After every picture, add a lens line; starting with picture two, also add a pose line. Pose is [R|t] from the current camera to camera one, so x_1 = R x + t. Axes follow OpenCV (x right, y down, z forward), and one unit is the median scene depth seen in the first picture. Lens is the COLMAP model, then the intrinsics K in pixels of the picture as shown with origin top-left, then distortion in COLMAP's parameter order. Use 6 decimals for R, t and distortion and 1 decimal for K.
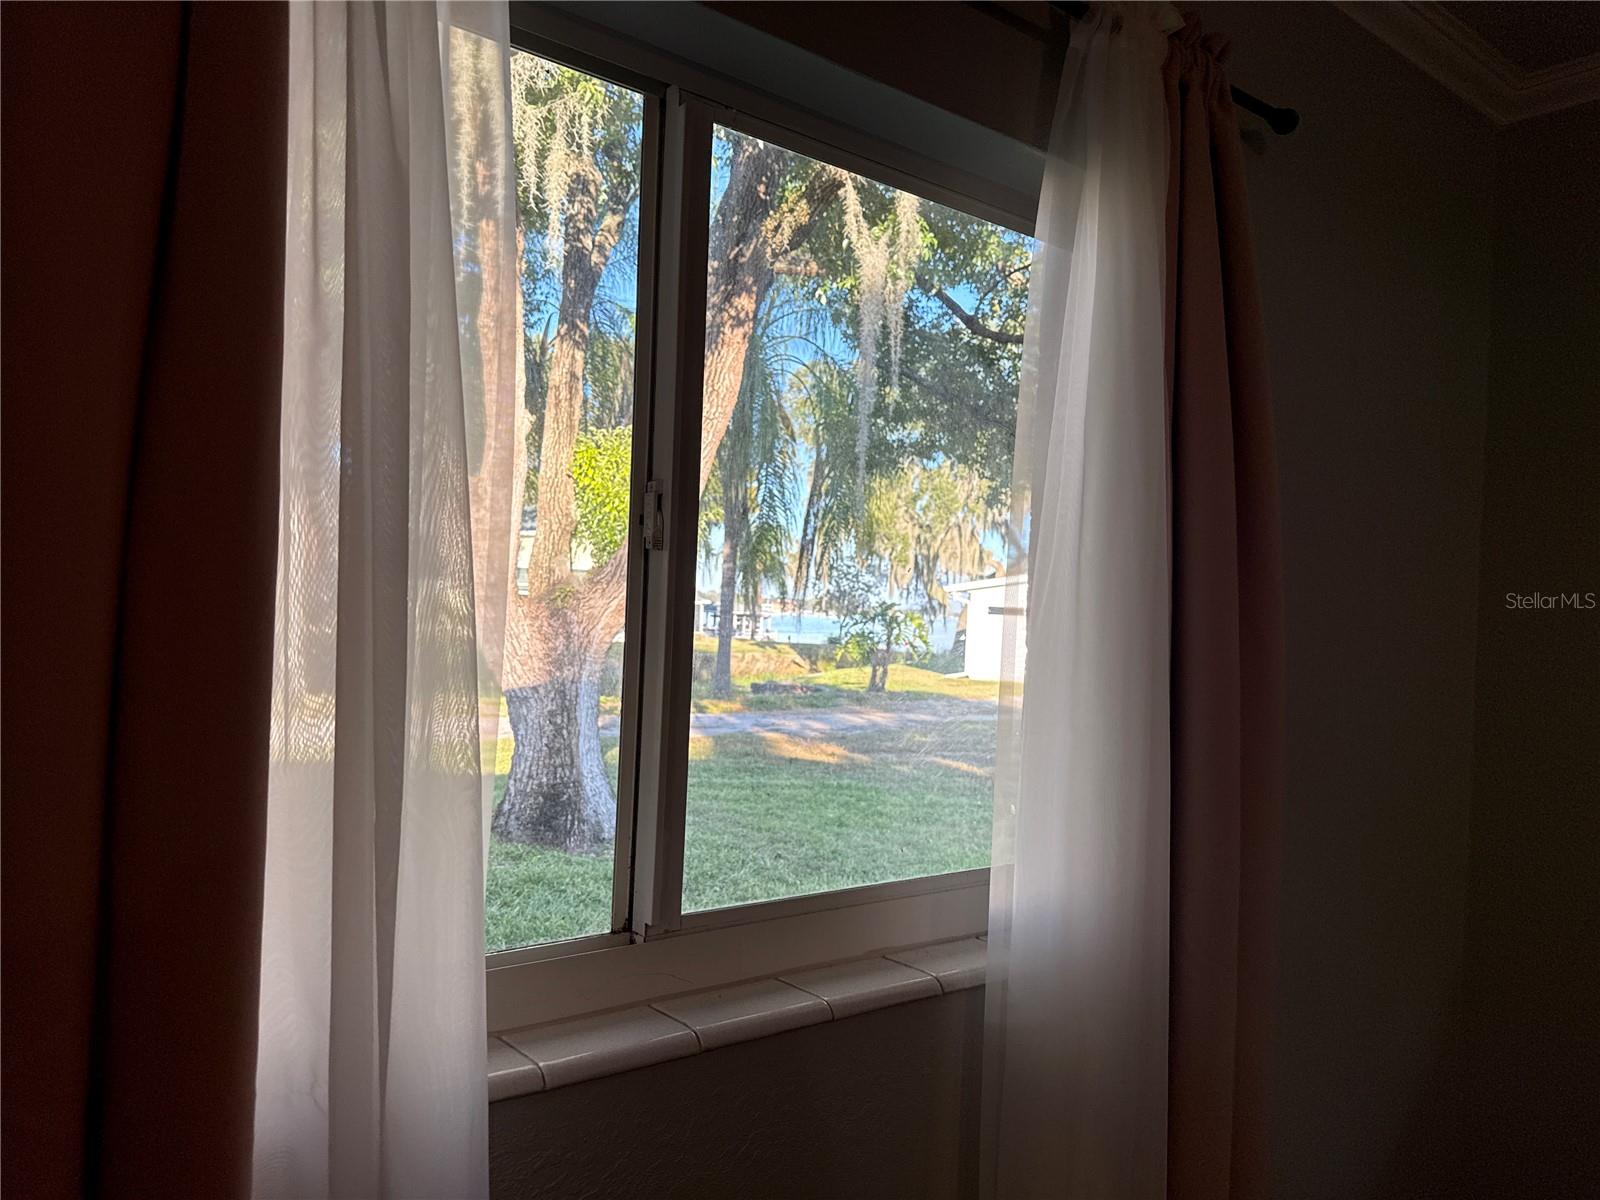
lens RADIAL K [[1113.0, 0, 799.9], [0, 1113.0, 603.4], [0, 0, 1]] dist [0.006832, 0.000836]
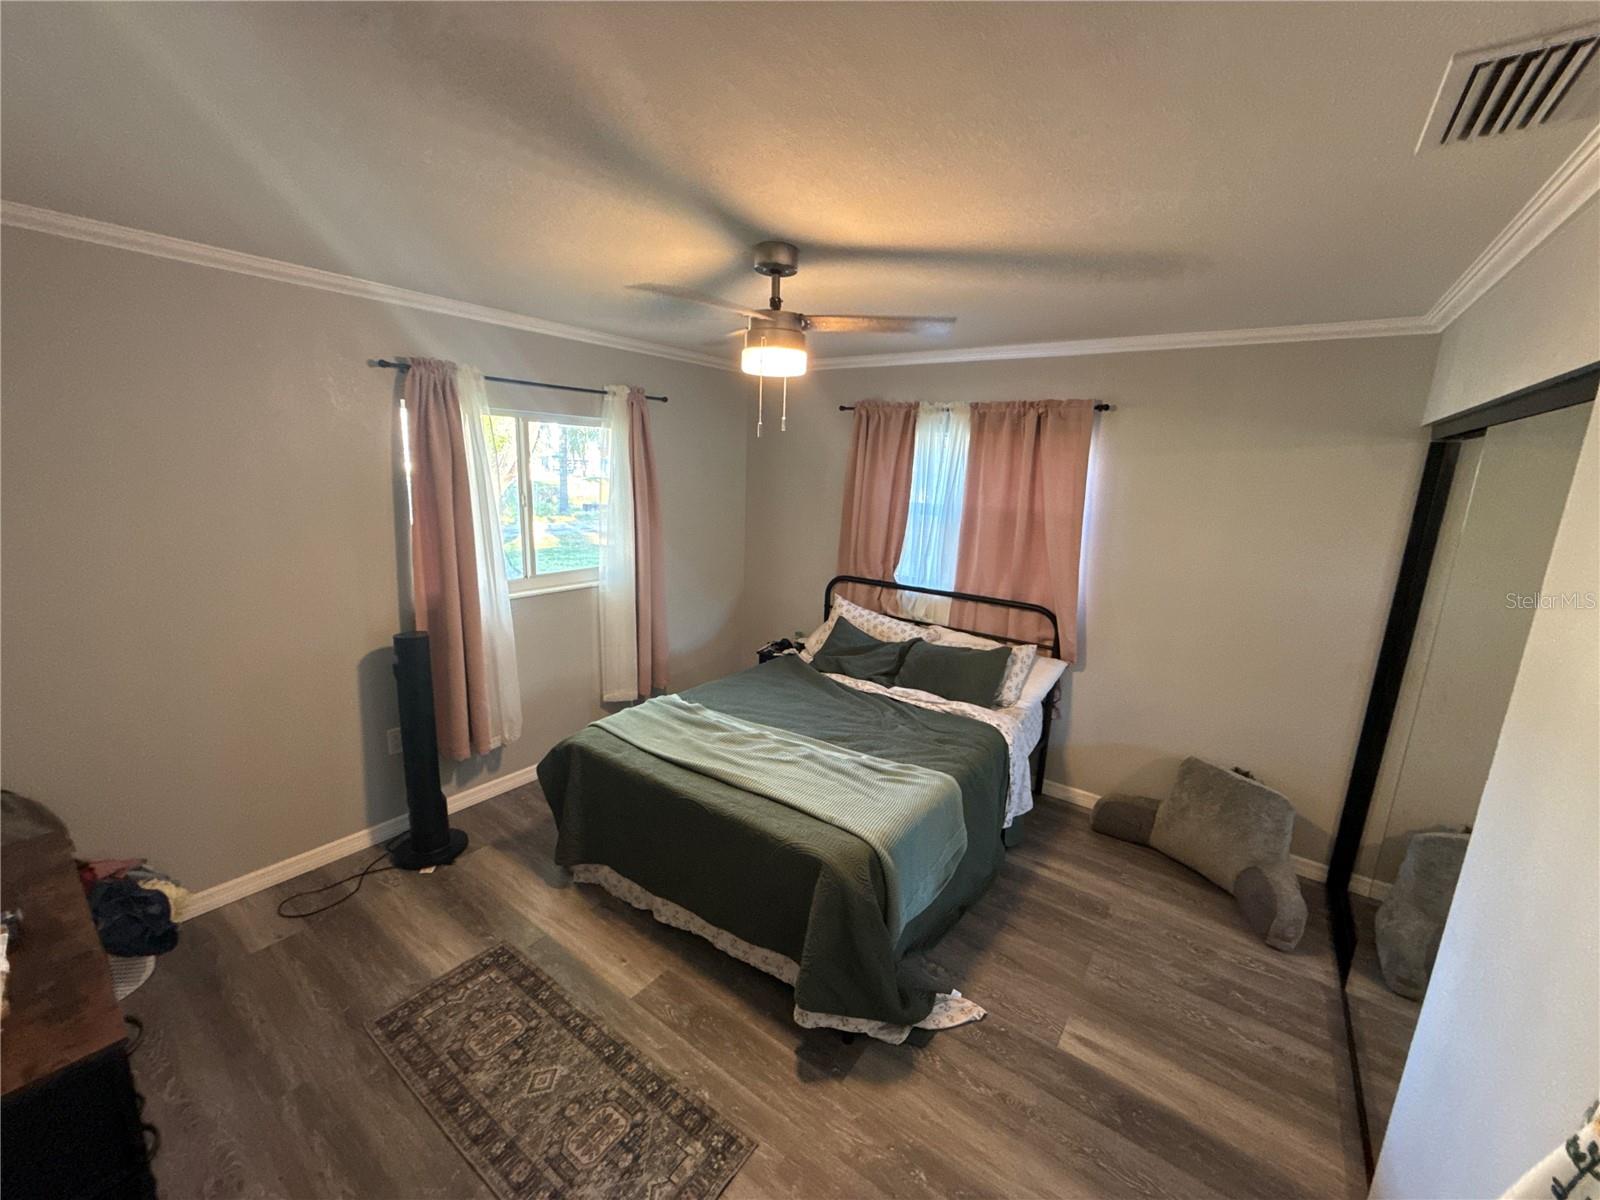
lens RADIAL K [[651.9, 0, 798.6], [0, 651.9, 598.4], [0, 0, 1]] dist [-0.000142, 0.000036]
pose [[0.964803, -0.058890, 0.256297, 0.032730], [0.000228, 0.974791, 0.223120, -0.033495], [-0.262975, -0.215209, 0.940494, -0.251979]]
